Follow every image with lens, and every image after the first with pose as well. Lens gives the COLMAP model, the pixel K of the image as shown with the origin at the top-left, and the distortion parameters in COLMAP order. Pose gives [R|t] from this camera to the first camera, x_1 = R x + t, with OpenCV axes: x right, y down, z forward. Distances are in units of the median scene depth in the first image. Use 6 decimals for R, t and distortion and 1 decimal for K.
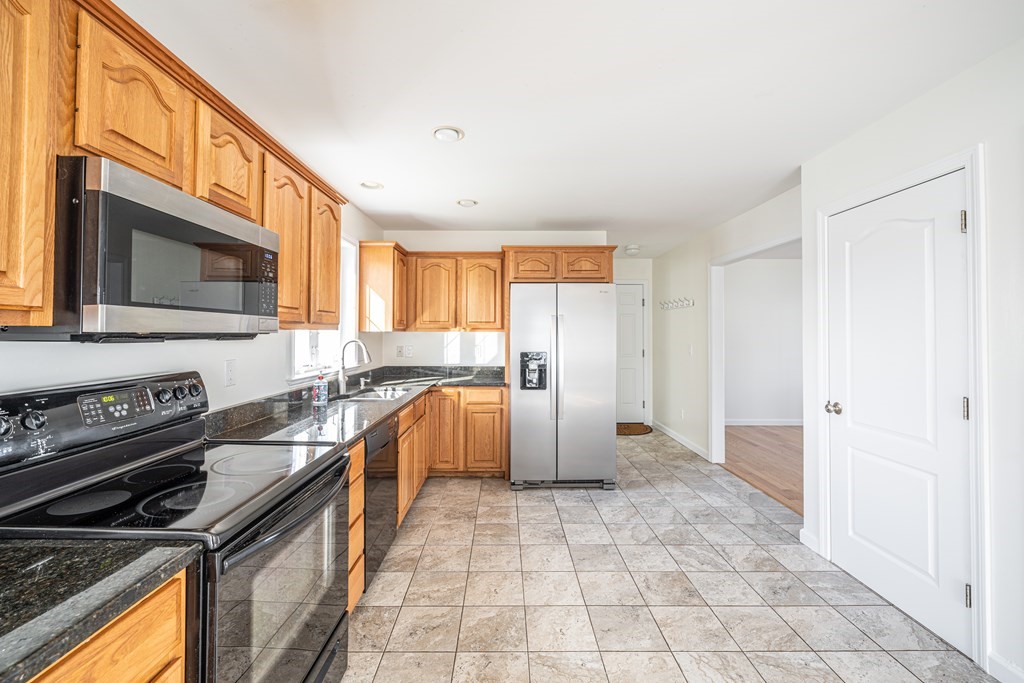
lens RADIAL K [[425.8, 0, 508.6], [0, 425.8, 315.6], [0, 0, 1]] dist [0.001083, -0.000187]
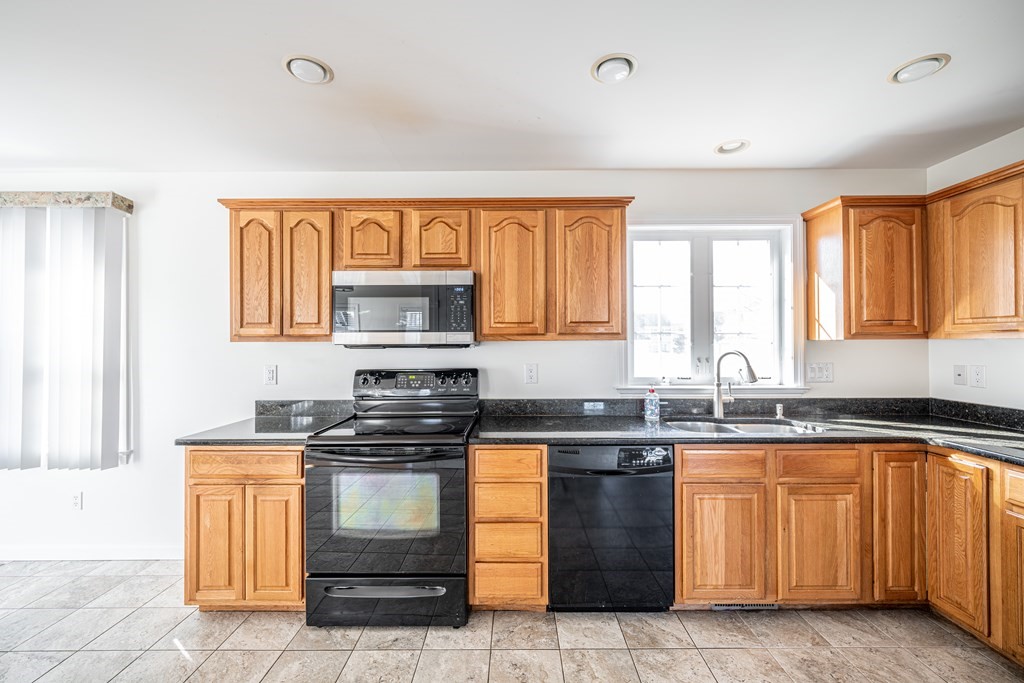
lens RADIAL K [[422.8, 0, 514.4], [0, 422.8, 332.6], [0, 0, 1]] dist [0.000419, -0.000375]
pose [[-0.010140, -0.026873, -0.999587, 0.388687], [0.045409, 0.998595, -0.027306, 0.023433], [0.998917, -0.045667, -0.008905, 0.561243]]
